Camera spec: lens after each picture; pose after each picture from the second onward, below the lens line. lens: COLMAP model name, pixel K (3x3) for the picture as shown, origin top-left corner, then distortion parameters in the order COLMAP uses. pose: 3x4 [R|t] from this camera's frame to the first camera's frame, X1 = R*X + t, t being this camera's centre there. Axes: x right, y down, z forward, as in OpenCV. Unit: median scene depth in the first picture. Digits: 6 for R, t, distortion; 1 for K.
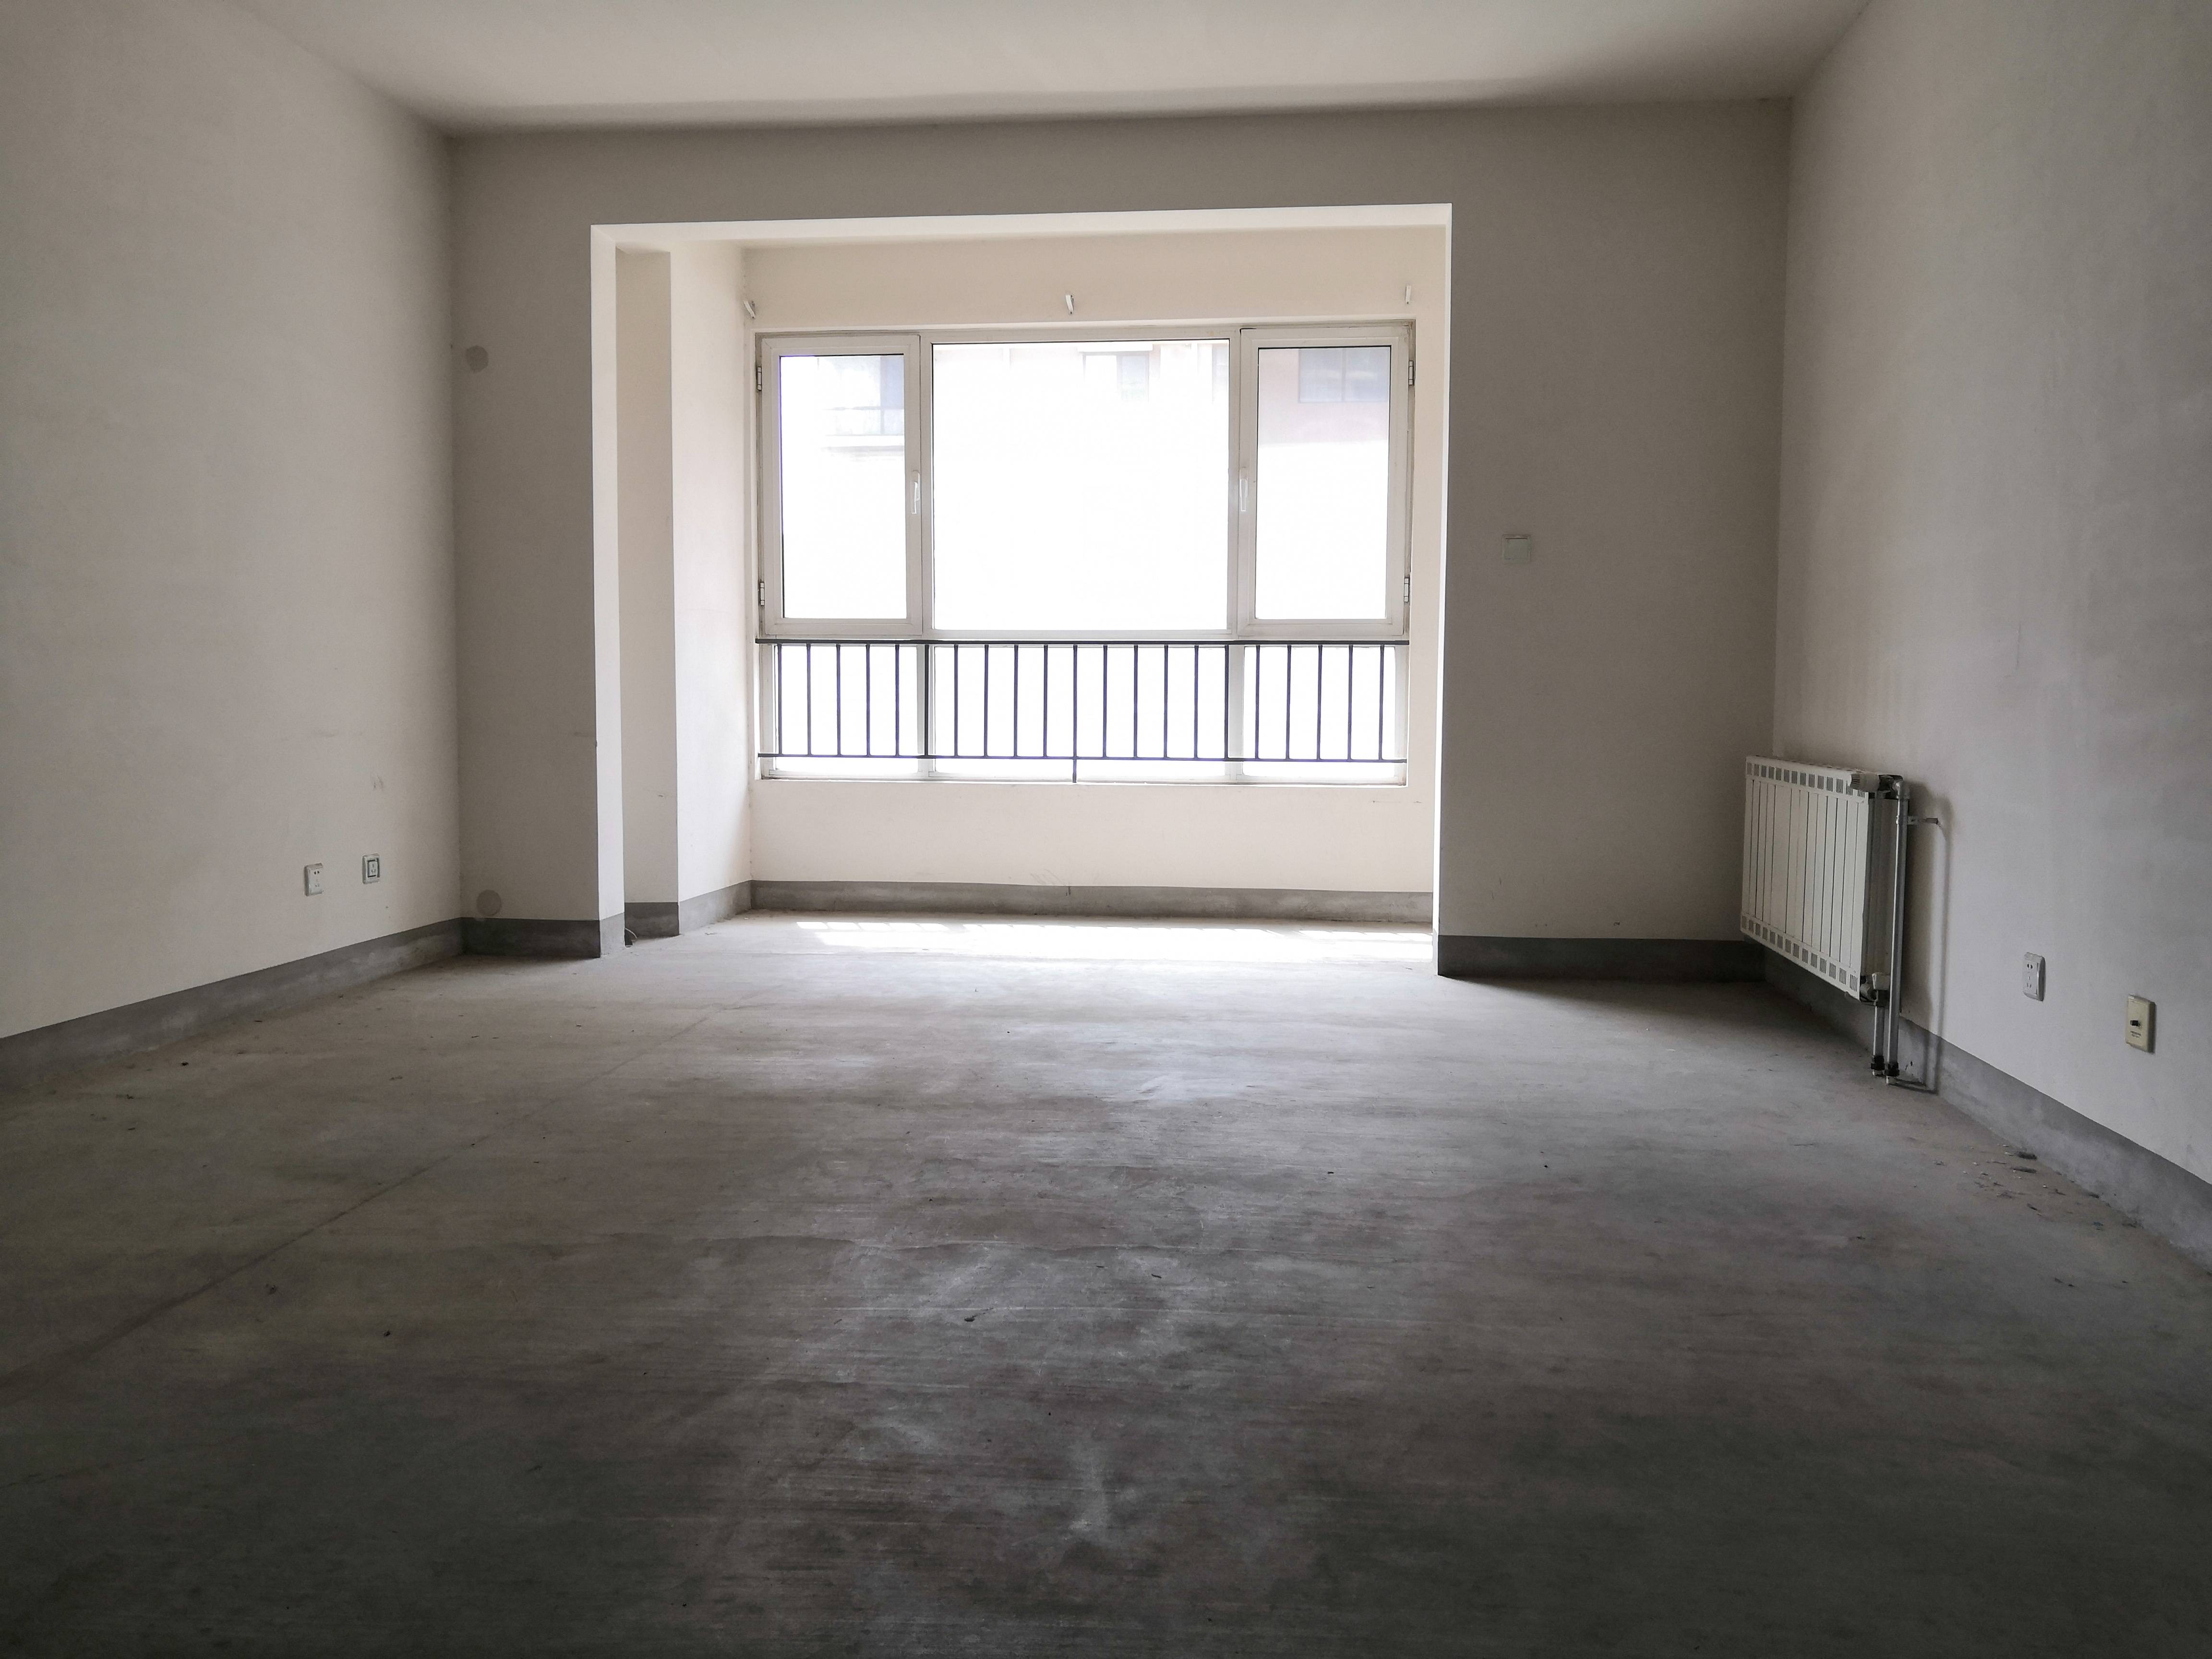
lens RADIAL K [[1717.8, 0, 1105.3], [0, 1717.8, 833.0], [0, 0, 1]] dist [-0.026261, -0.015619]
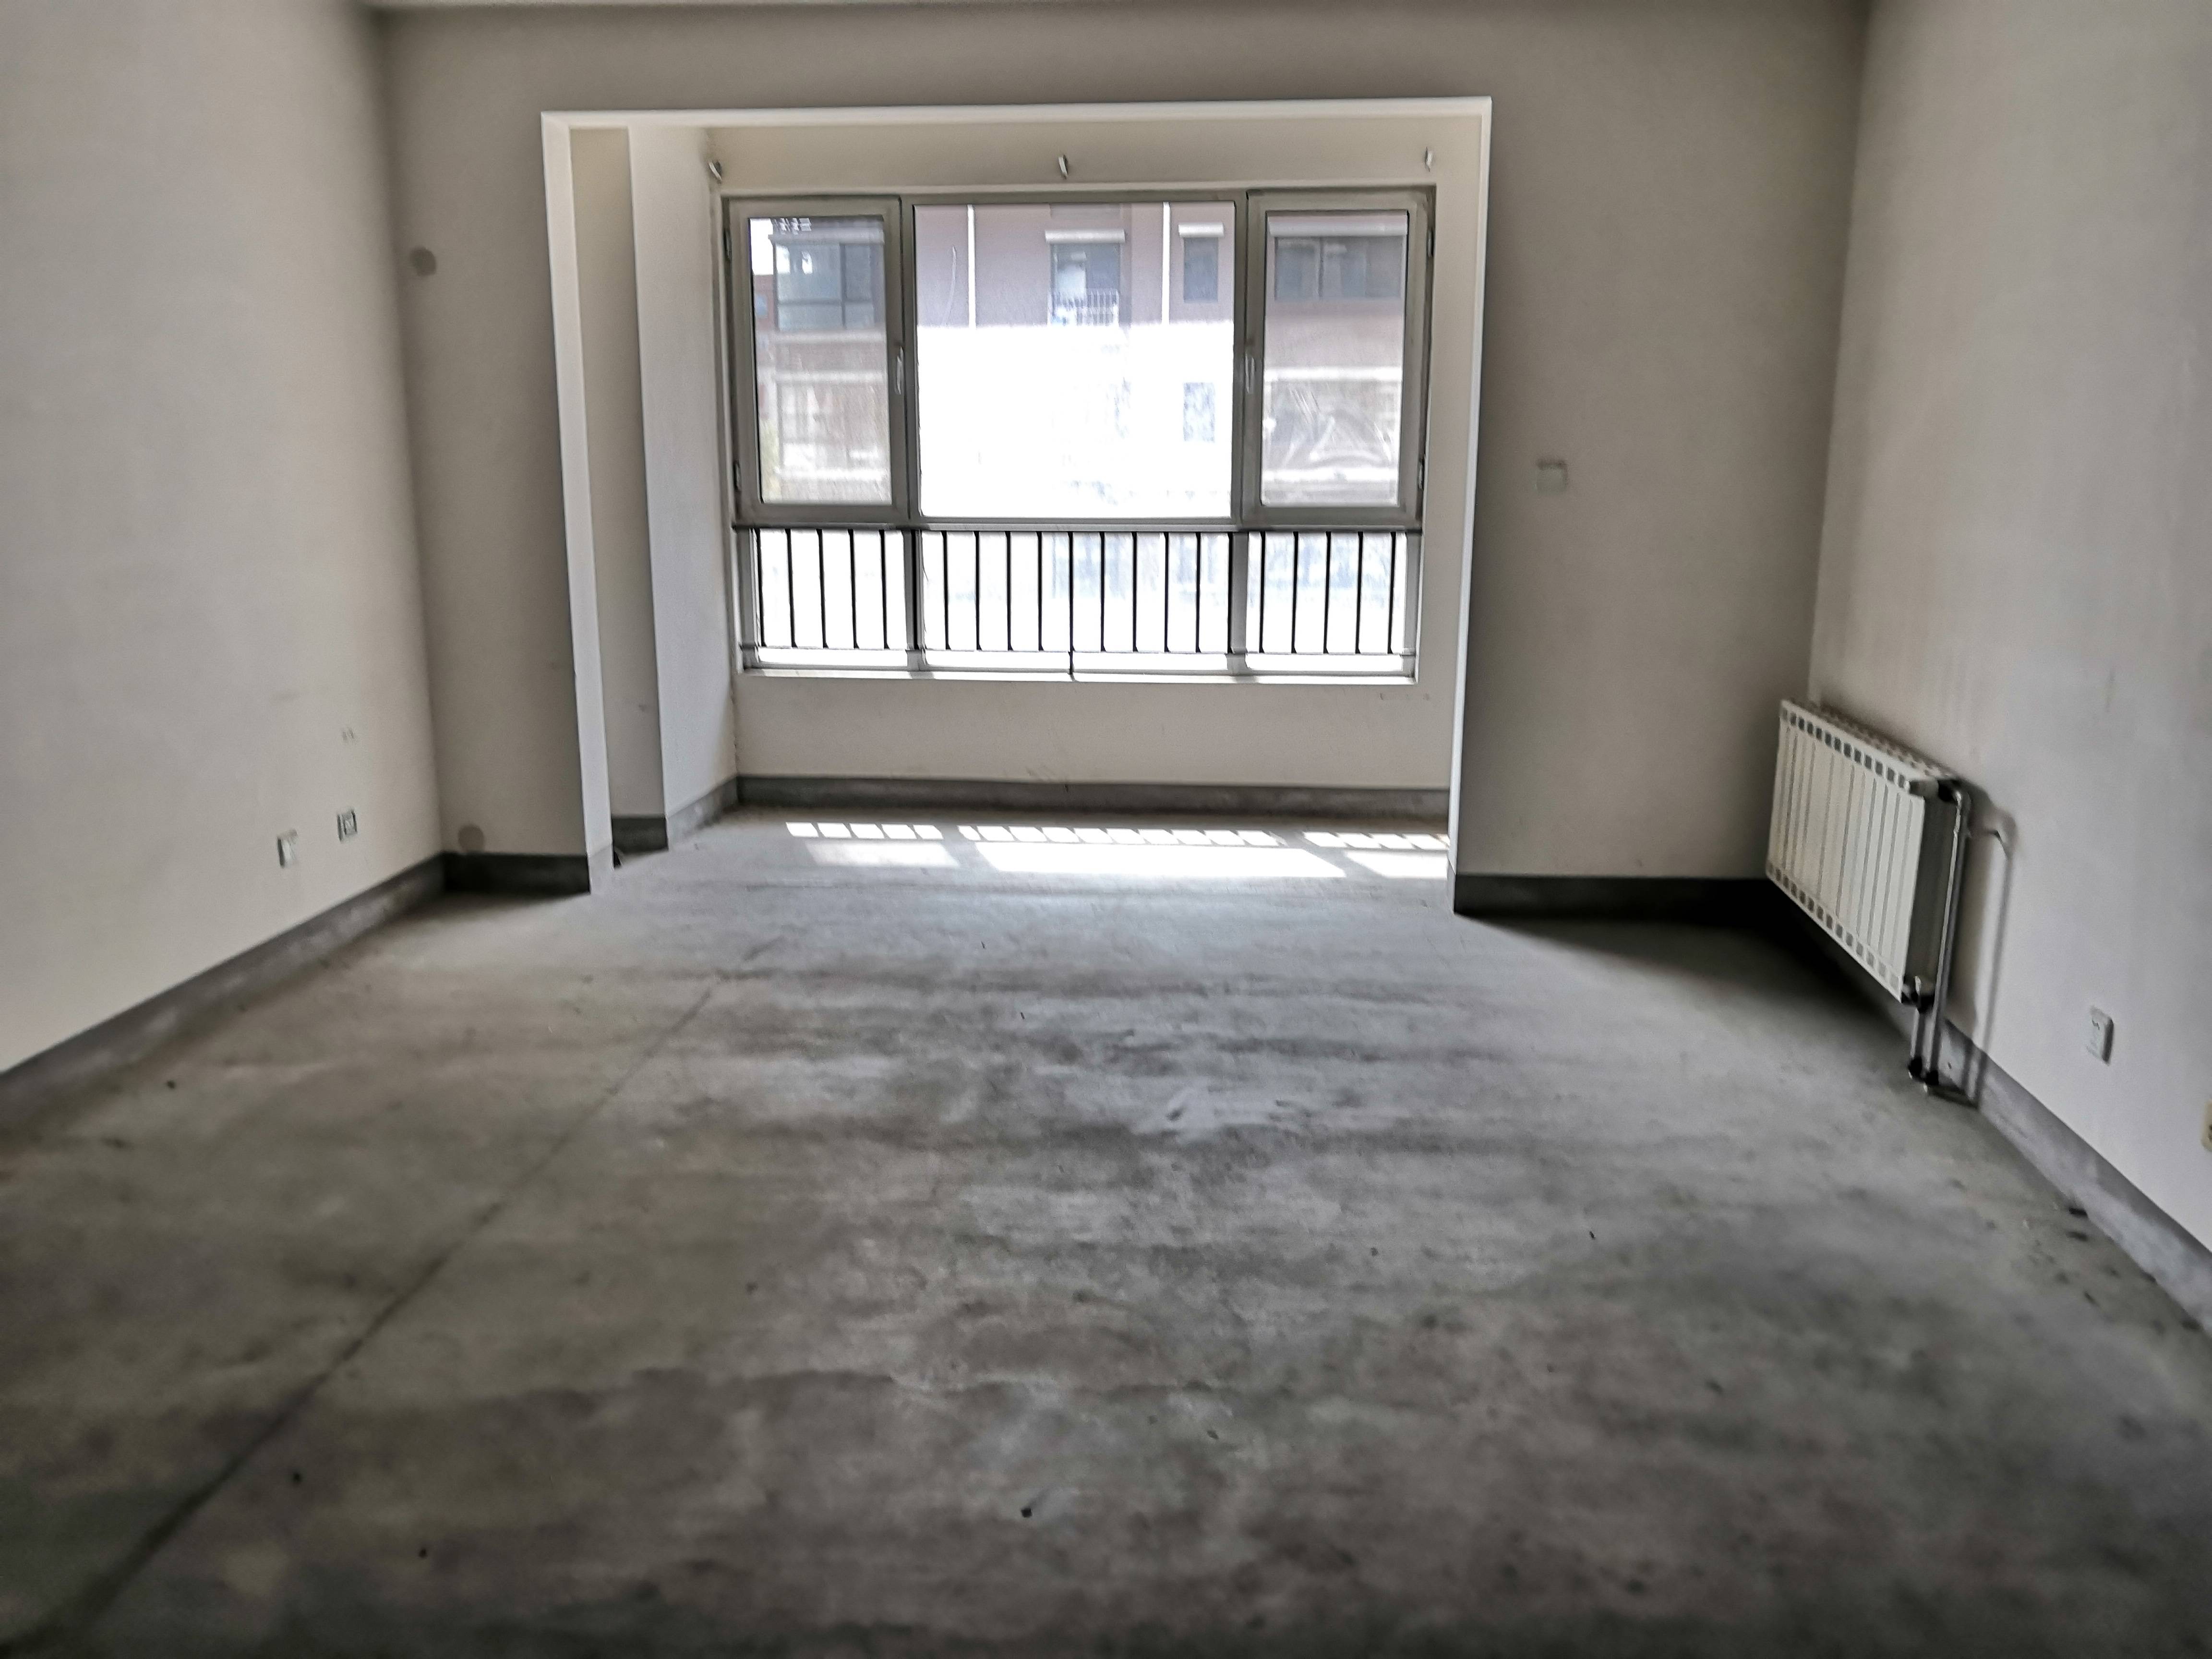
lens RADIAL K [[1717.8, 0, 1107.6], [0, 1717.8, 842.7], [0, 0, 1]] dist [-0.026261, -0.015619]
pose [[0.999790, -0.009617, 0.018096, -0.028517], [0.006863, 0.989183, 0.146525, -0.140650], [-0.019310, -0.146370, 0.989041, 0.059681]]
